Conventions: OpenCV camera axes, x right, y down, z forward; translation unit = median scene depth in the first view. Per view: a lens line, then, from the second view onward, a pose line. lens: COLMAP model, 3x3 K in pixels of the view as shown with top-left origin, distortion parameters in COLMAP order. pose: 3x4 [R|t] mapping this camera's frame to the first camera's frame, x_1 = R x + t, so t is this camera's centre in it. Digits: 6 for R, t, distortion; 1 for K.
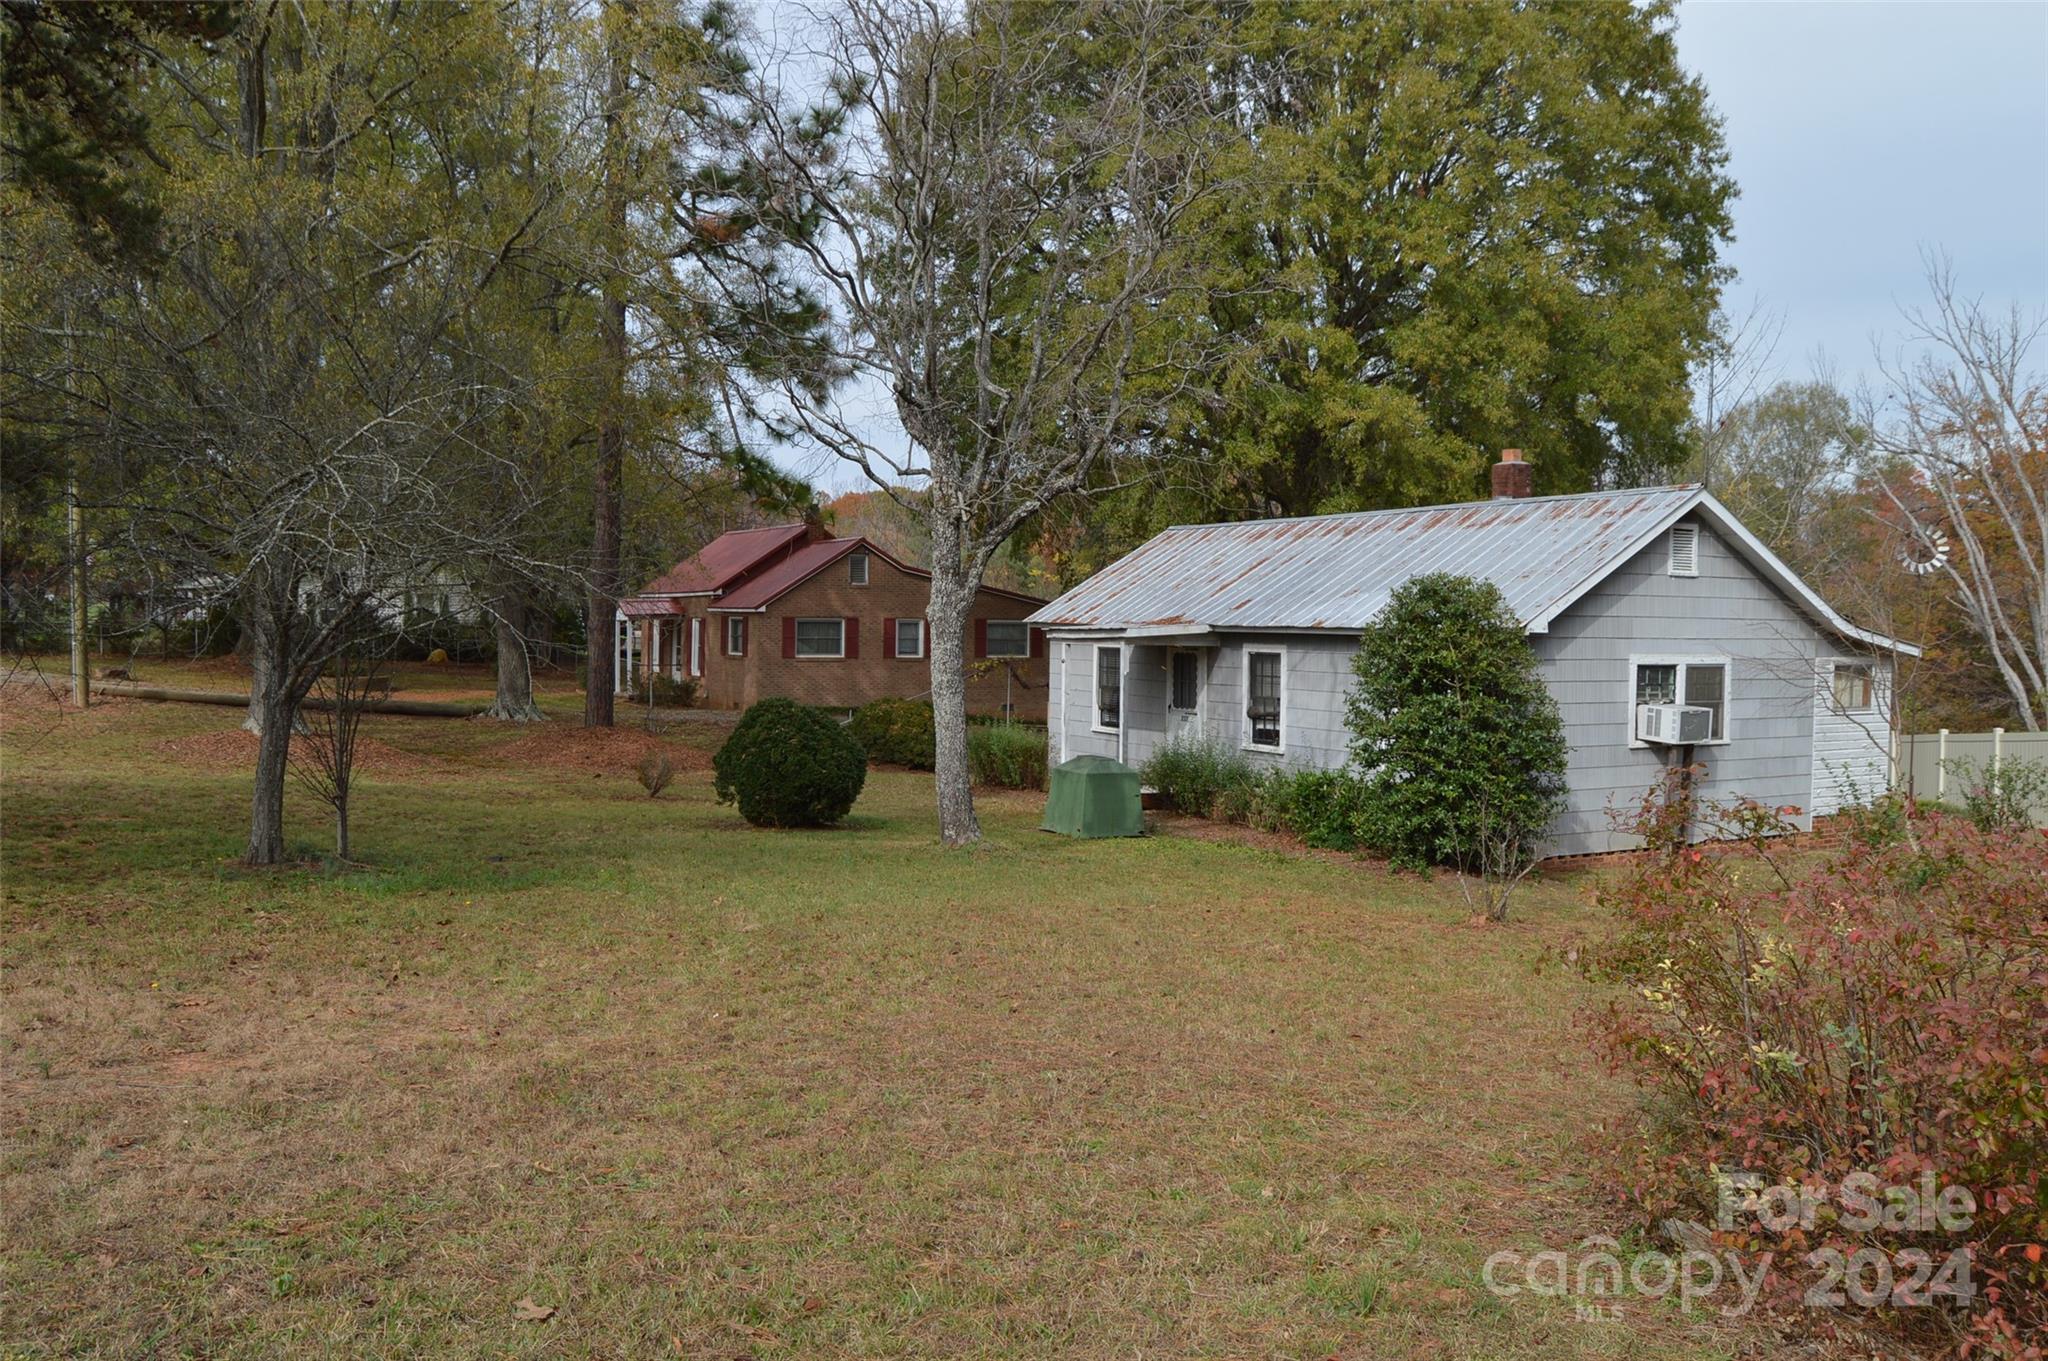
lens RADIAL K [[1630.4, 0, 1024.5], [0, 1630.4, 680.8], [0, 0, 1]] dist [-0.094707, 0.036441]
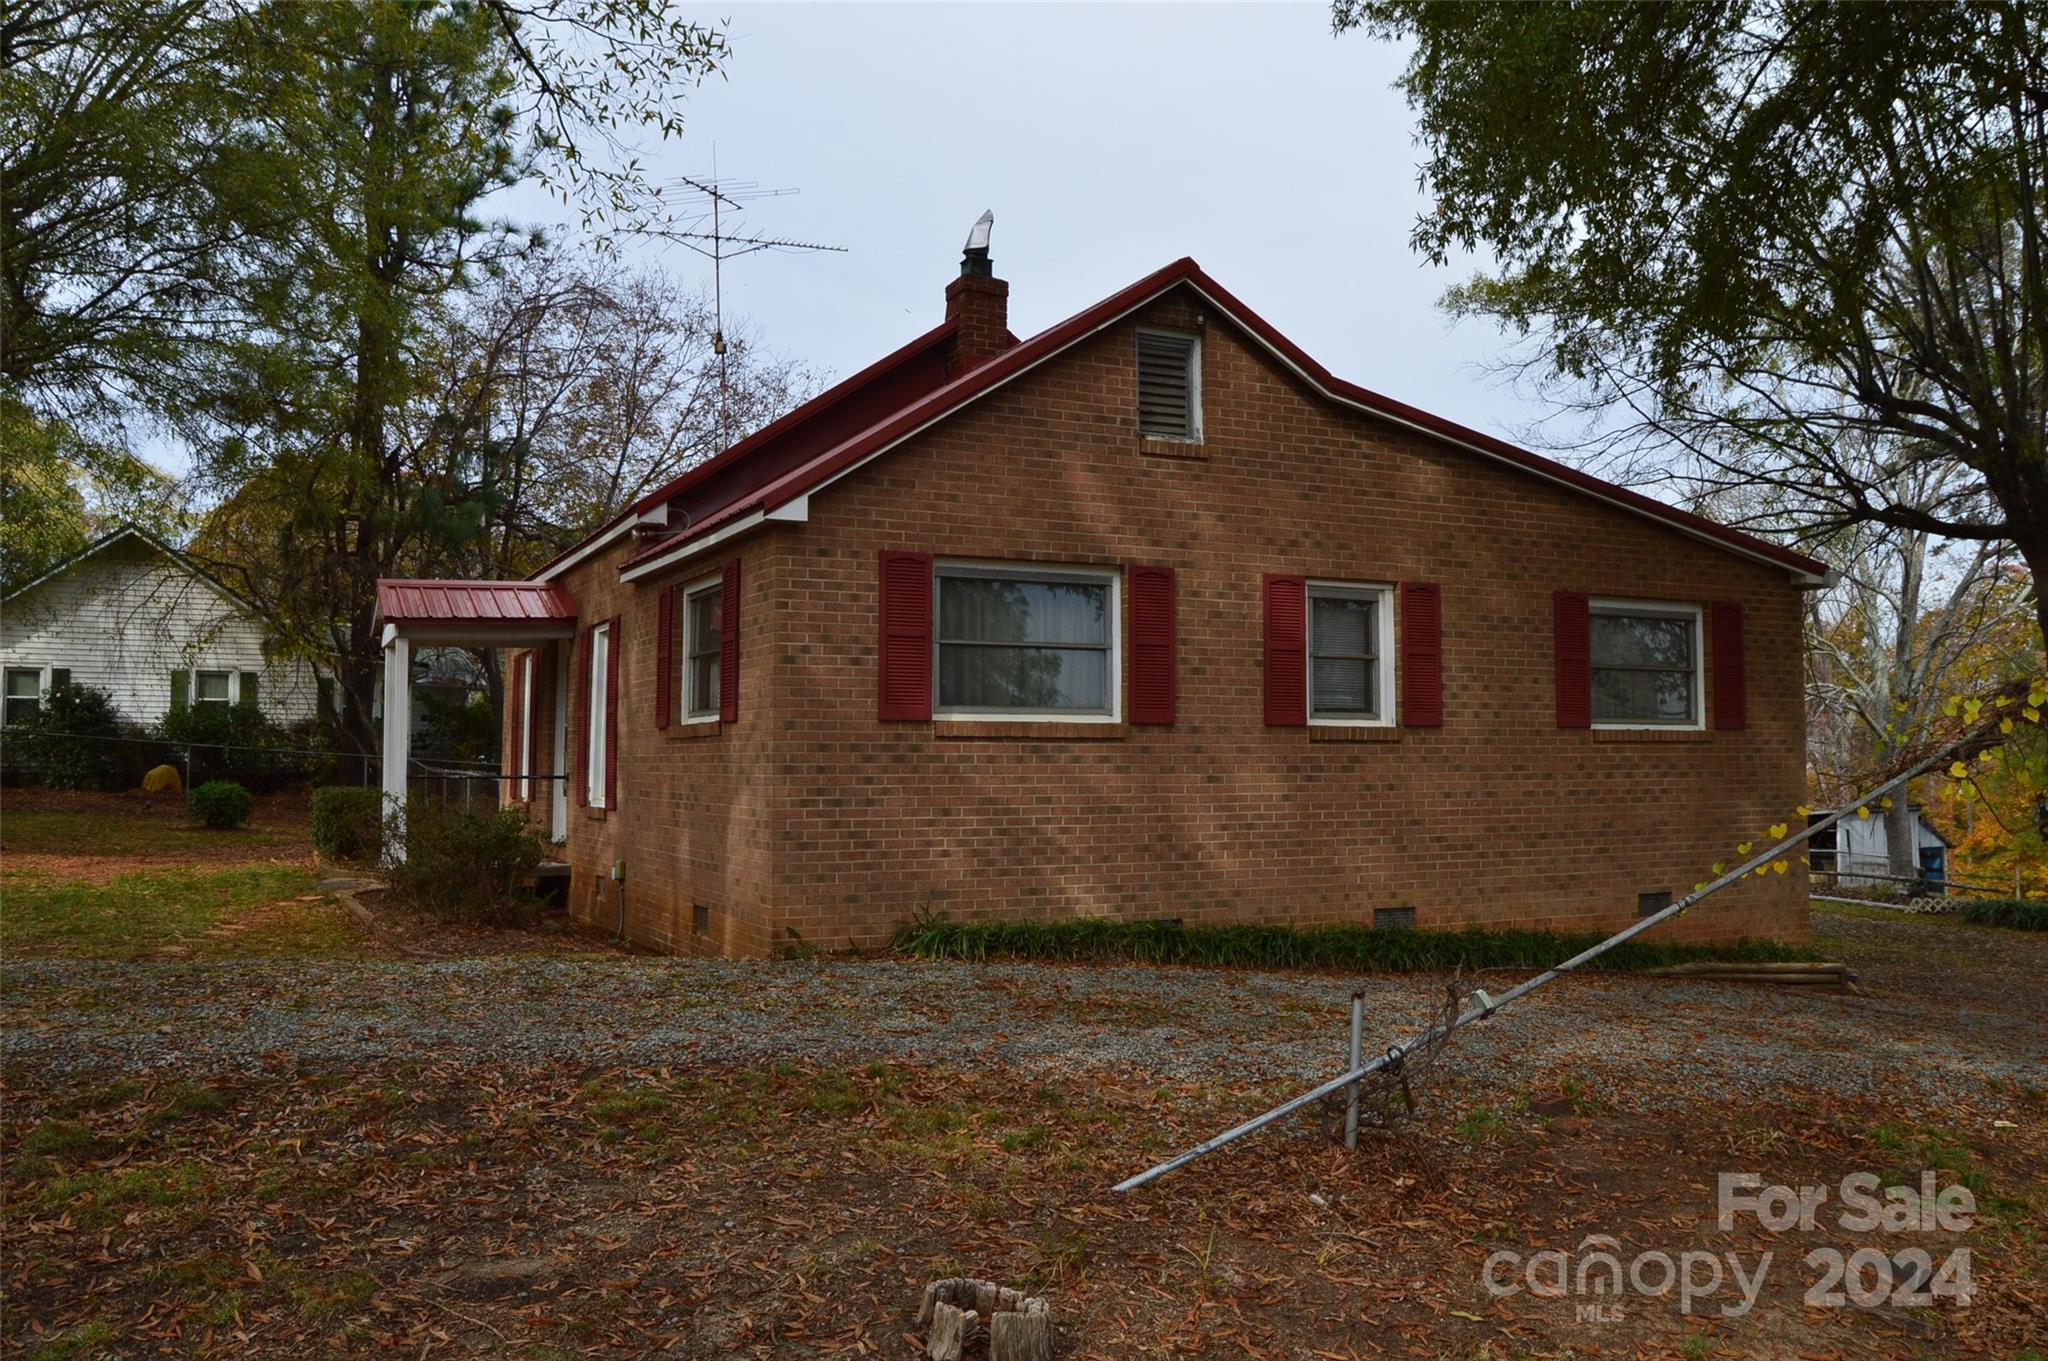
lens RADIAL K [[1630.4, 0, 1023.1], [0, 1630.4, 678.7], [0, 0, 1]] dist [-0.094707, 0.036441]
pose [[0.998910, -0.014513, -0.044374, -0.113729], [0.010560, 0.996061, -0.088039, 0.000779], [0.045477, 0.087474, 0.995128, 0.740205]]
